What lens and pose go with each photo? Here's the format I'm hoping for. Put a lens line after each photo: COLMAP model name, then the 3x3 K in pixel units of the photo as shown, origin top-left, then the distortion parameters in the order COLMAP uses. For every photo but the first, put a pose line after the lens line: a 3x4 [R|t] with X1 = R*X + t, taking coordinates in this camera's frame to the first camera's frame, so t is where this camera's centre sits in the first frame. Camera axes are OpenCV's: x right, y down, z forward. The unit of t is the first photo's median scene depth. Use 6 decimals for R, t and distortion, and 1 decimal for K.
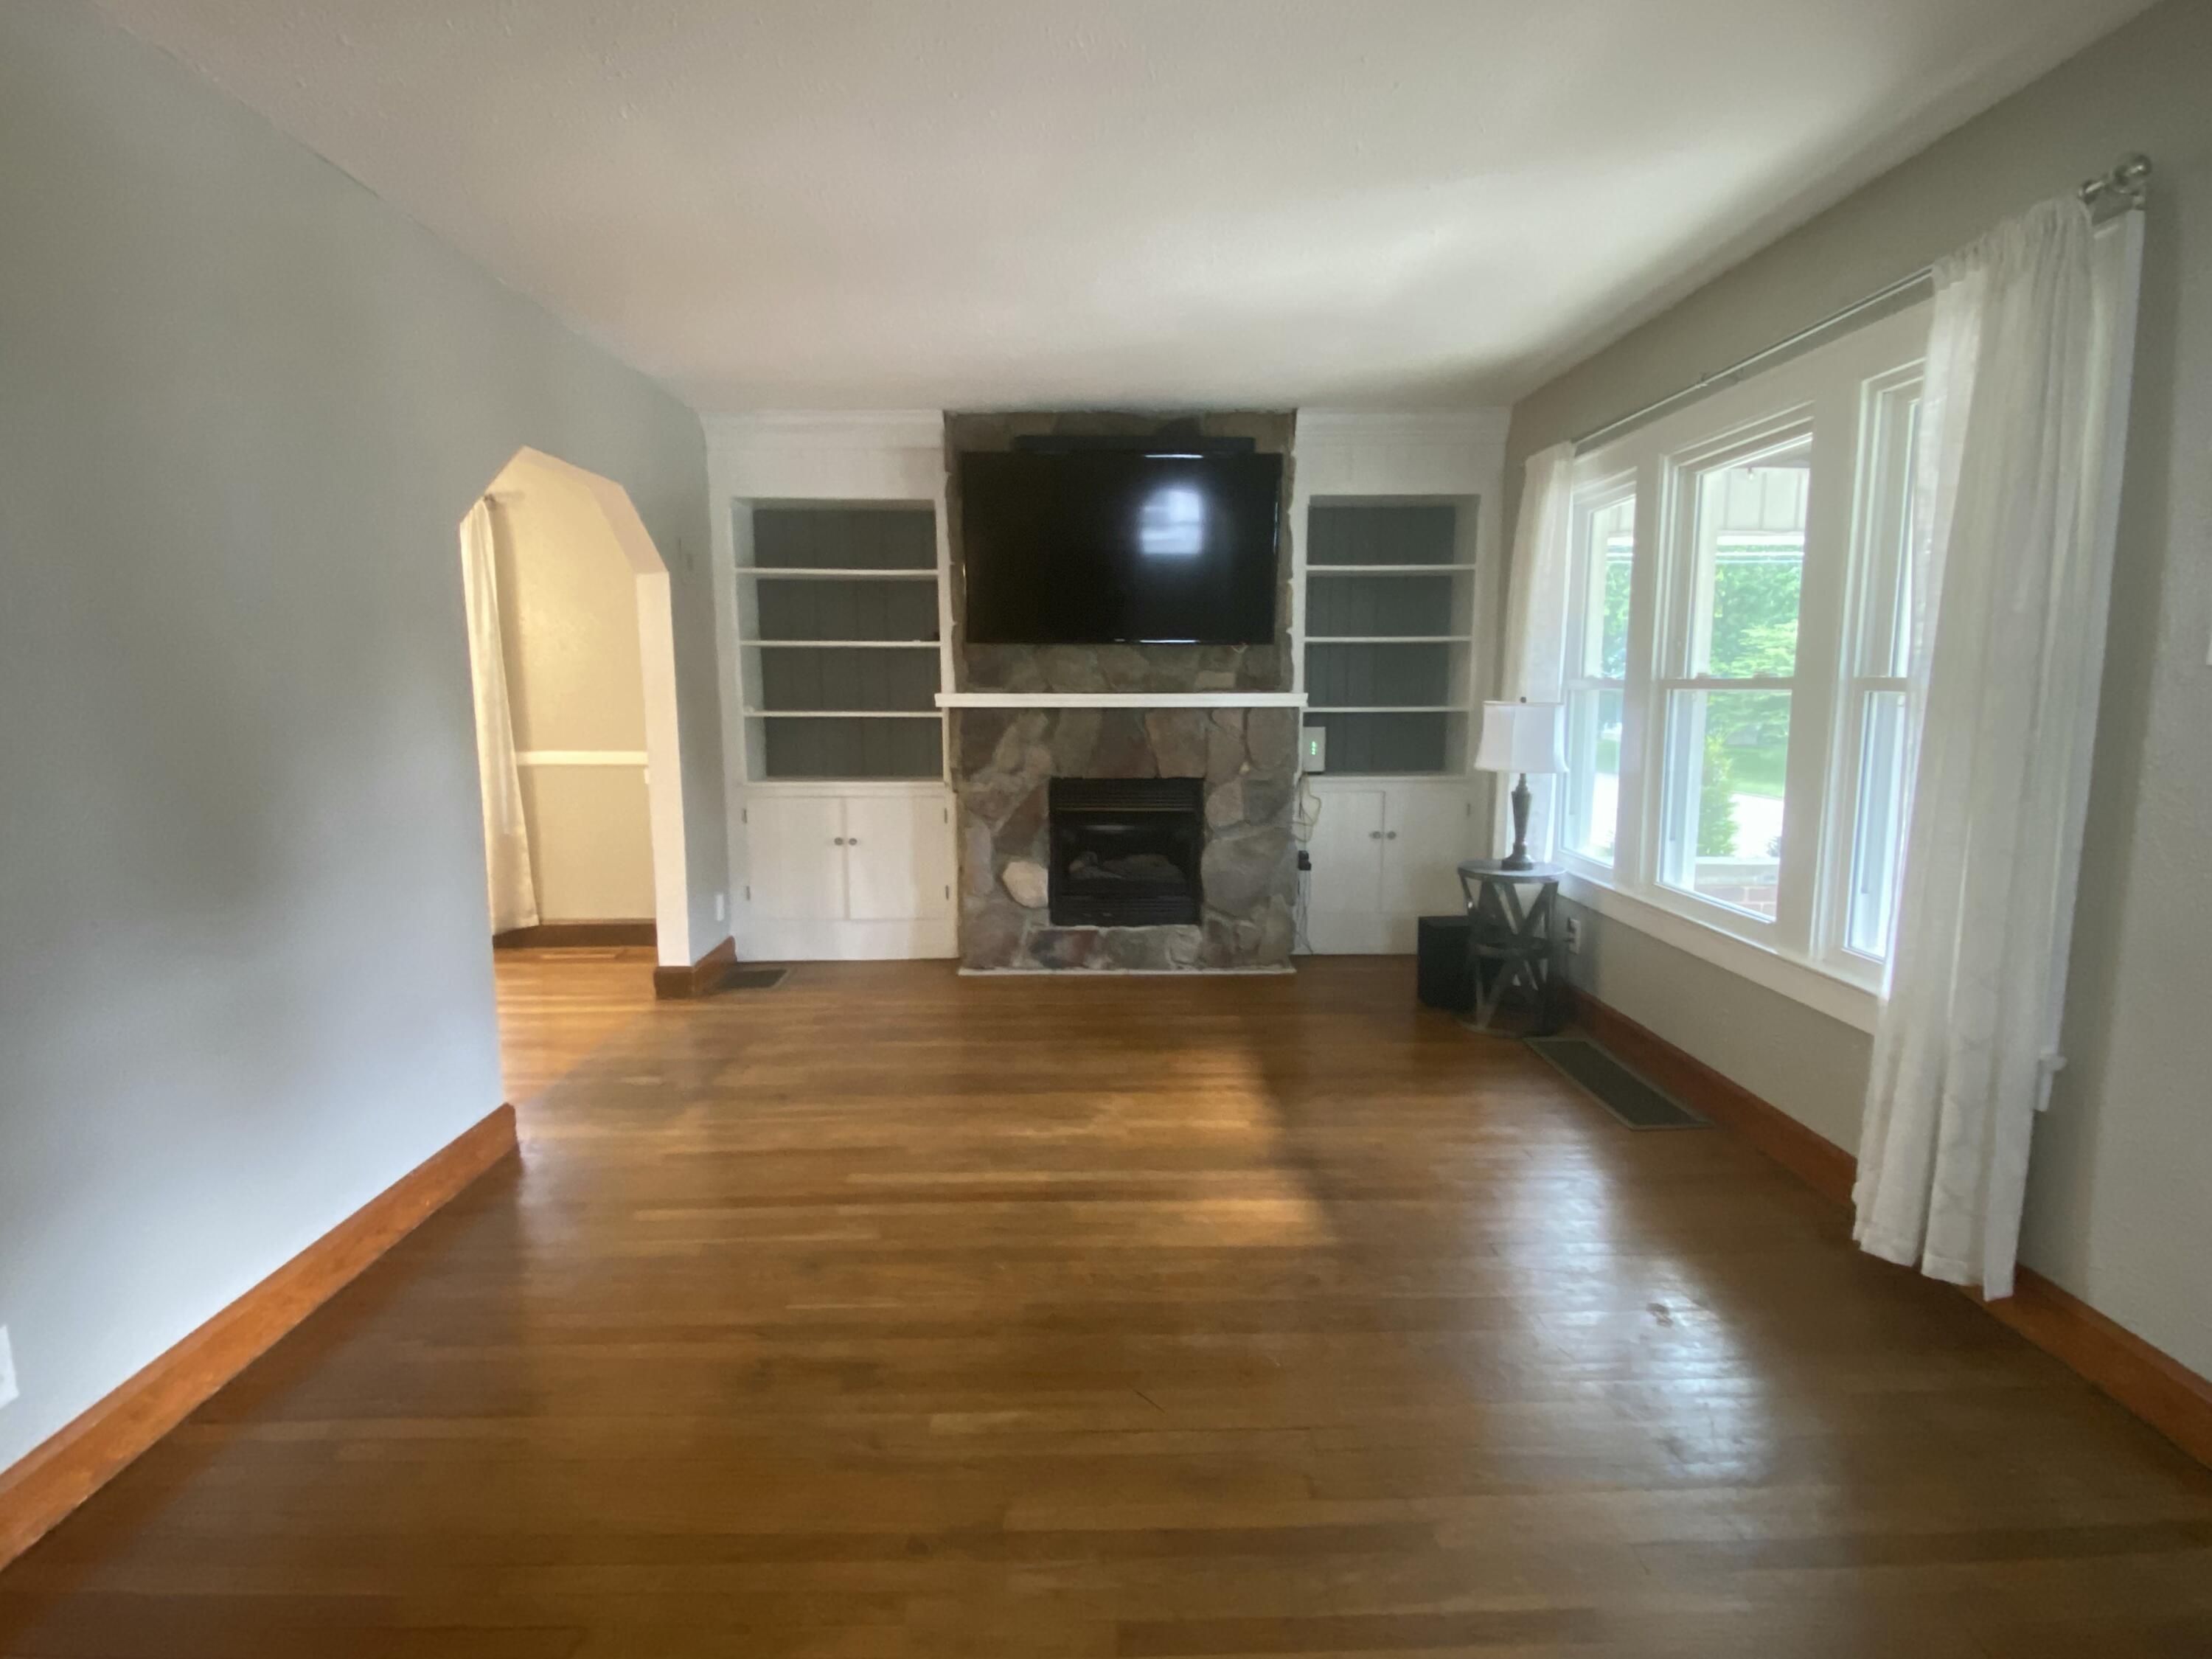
lens RADIAL K [[1101.1, 0, 1106.0], [0, 1101.1, 829.5], [0, 0, 1]] dist [0.048848, -0.044717]
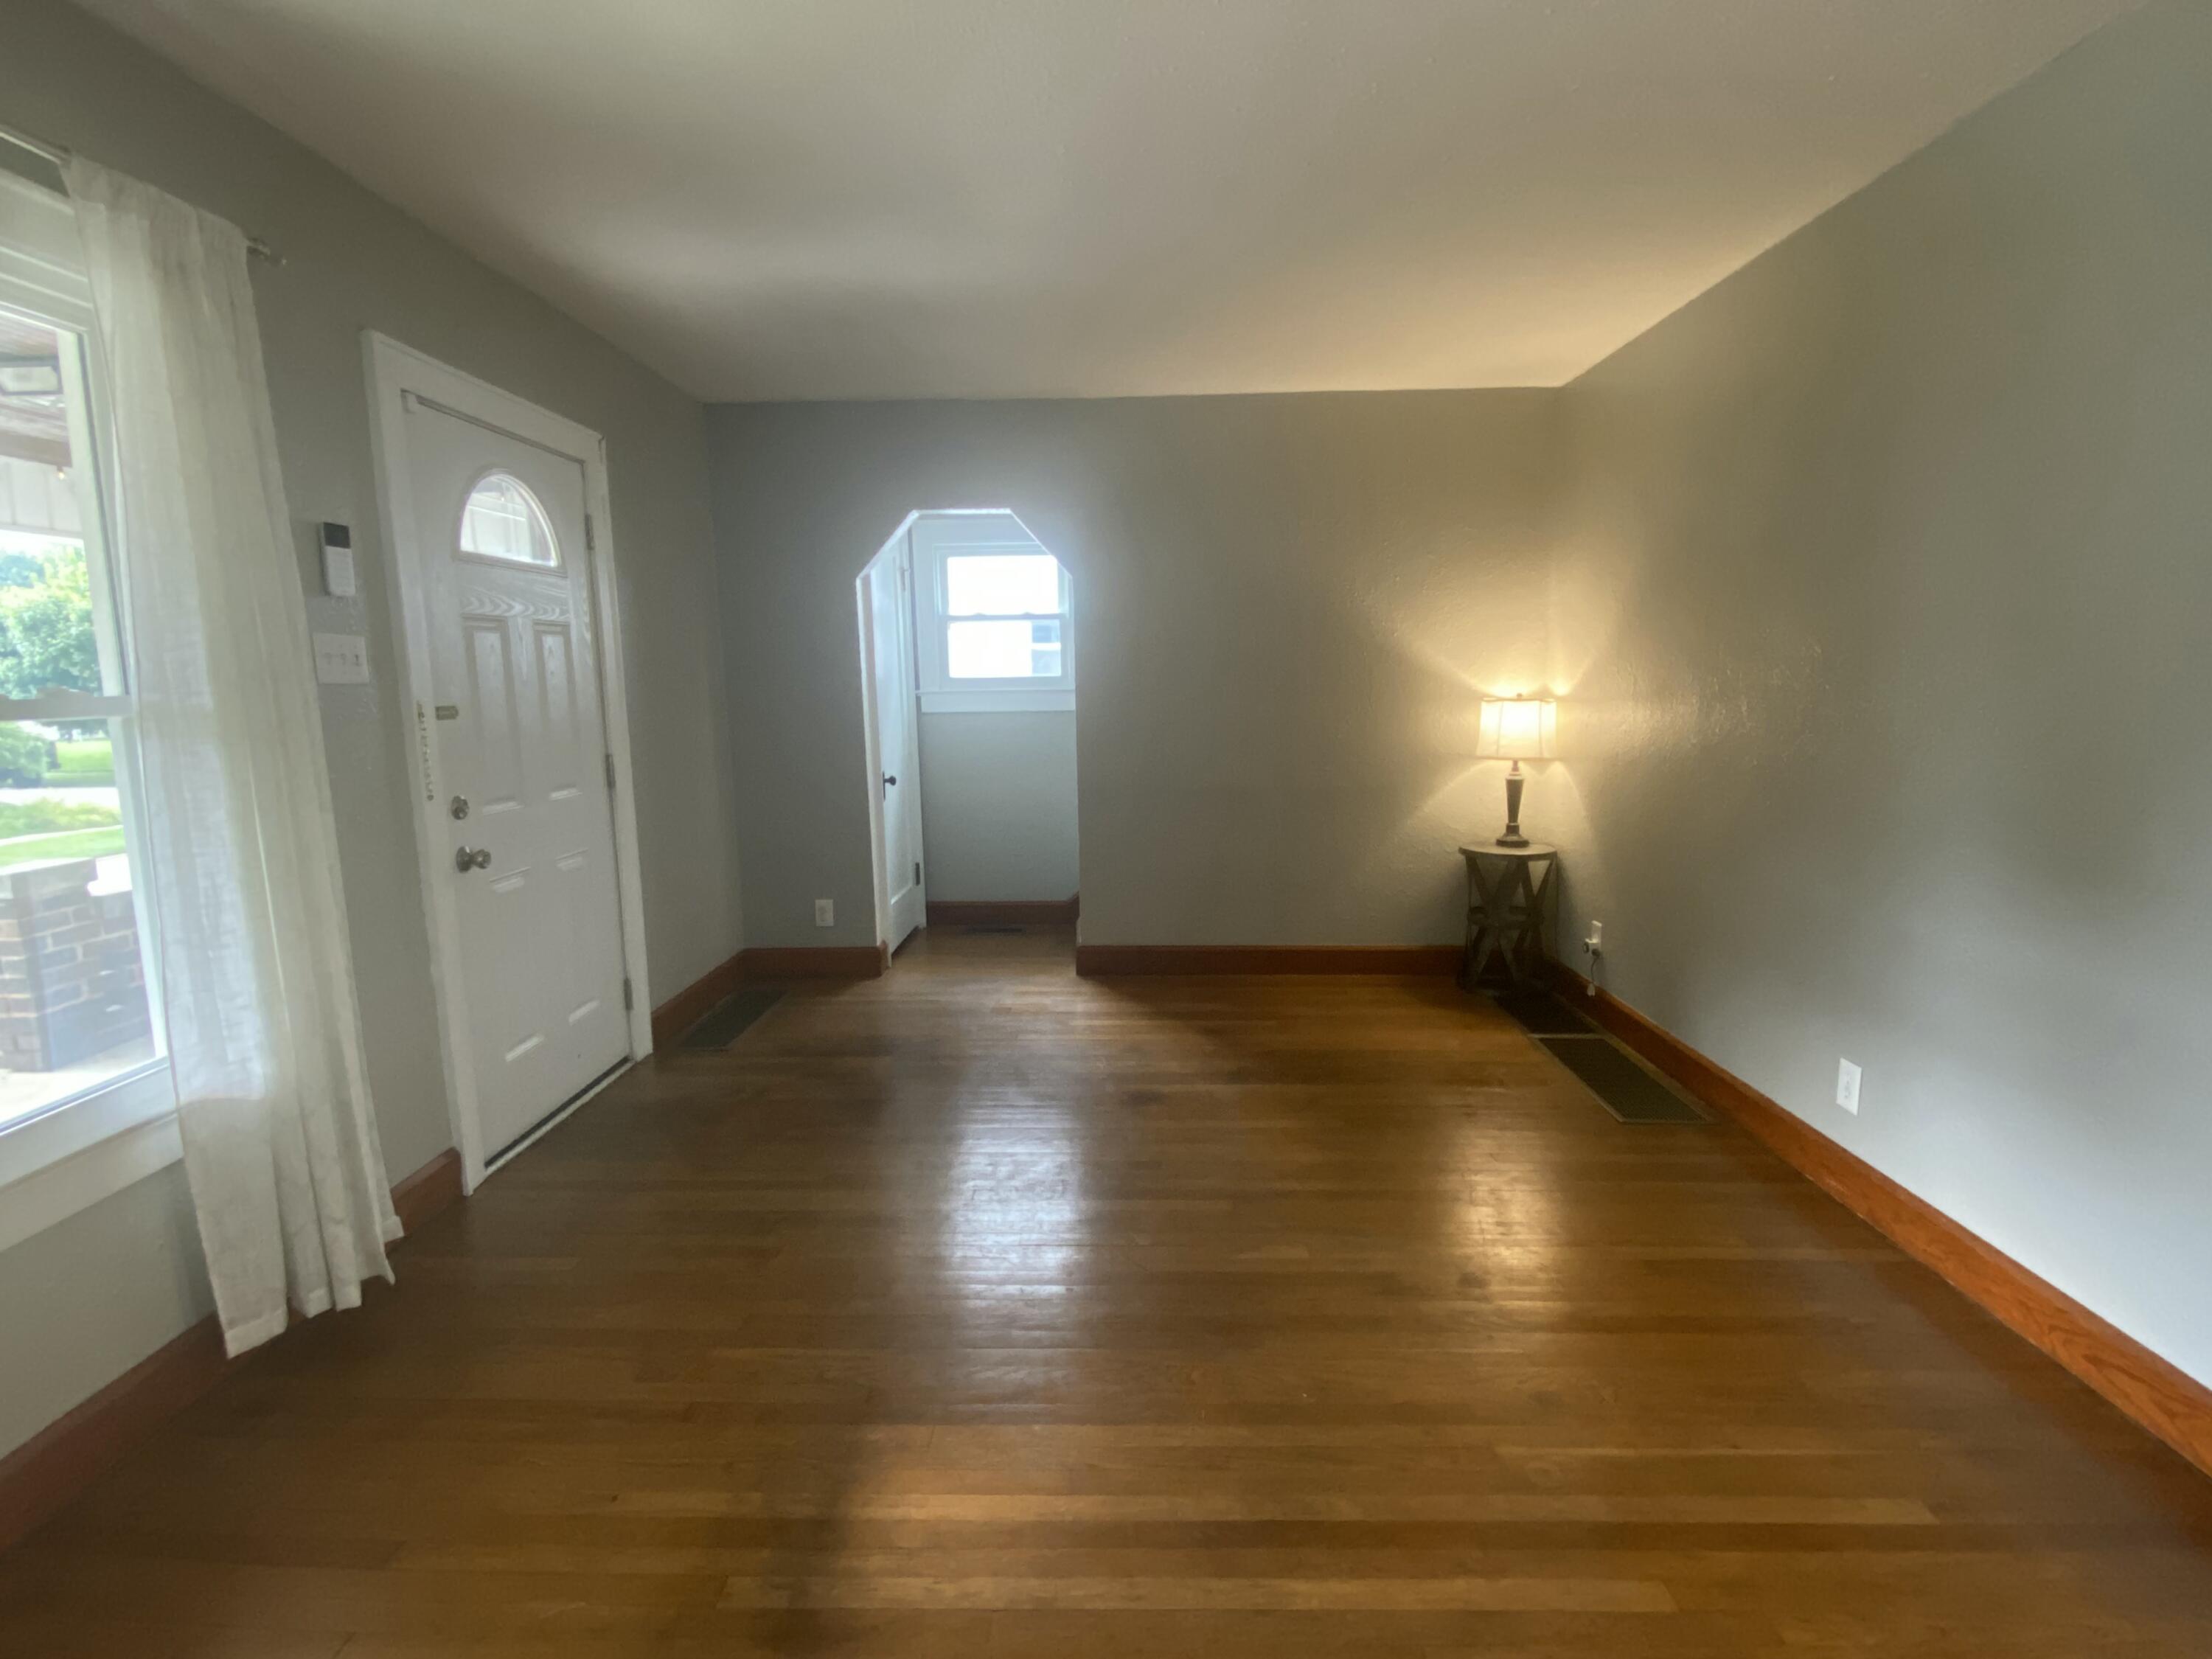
lens RADIAL K [[1101.1, 0, 1106.0], [0, 1101.1, 829.5], [0, 0, 1]] dist [0.048848, -0.044717]
pose [[-0.998965, 0.015305, 0.042830, 0.012609], [0.025871, 0.965714, 0.258317, -0.222333], [-0.037408, 0.259158, -0.965110, 1.679045]]
